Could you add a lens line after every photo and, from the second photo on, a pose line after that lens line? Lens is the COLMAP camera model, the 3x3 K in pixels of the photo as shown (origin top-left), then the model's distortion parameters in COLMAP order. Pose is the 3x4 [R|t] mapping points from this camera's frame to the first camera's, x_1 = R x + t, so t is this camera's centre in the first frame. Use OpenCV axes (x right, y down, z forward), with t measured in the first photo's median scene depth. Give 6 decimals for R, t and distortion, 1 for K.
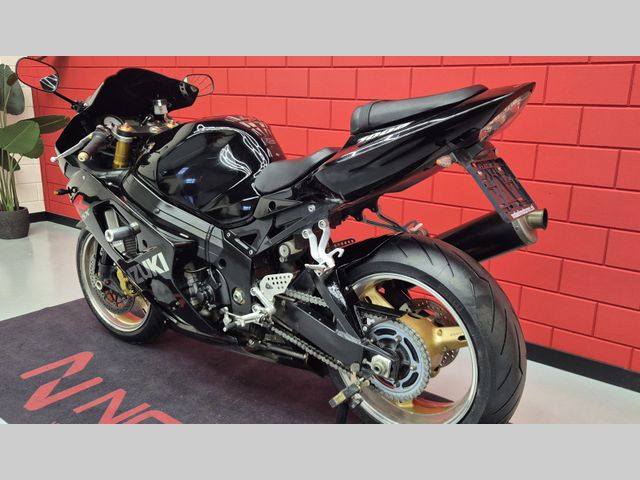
lens RADIAL K [[513.9, 0, 339.0], [0, 513.9, 221.2], [0, 0, 1]] dist [0.062561, -0.064034]
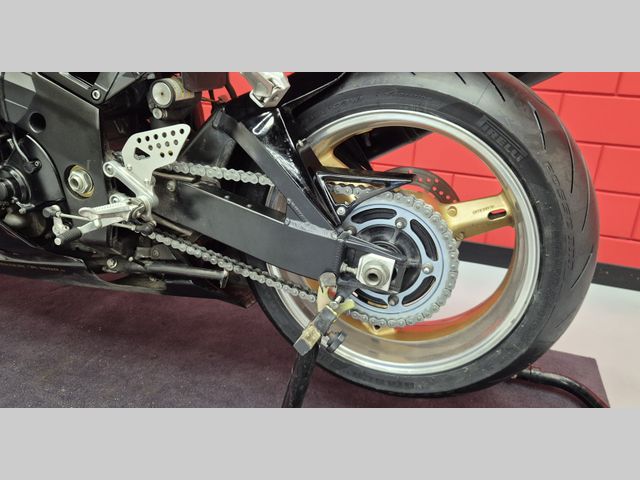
lens RADIAL K [[513.9, 0, 339.0], [0, 513.9, 221.2], [0, 0, 1]] dist [0.062561, -0.064034]
pose [[0.955106, -0.073179, 0.287085, -0.098274], [0.033249, 0.989369, 0.141577, 0.123751], [-0.294394, -0.125676, 0.947385, 0.416077]]
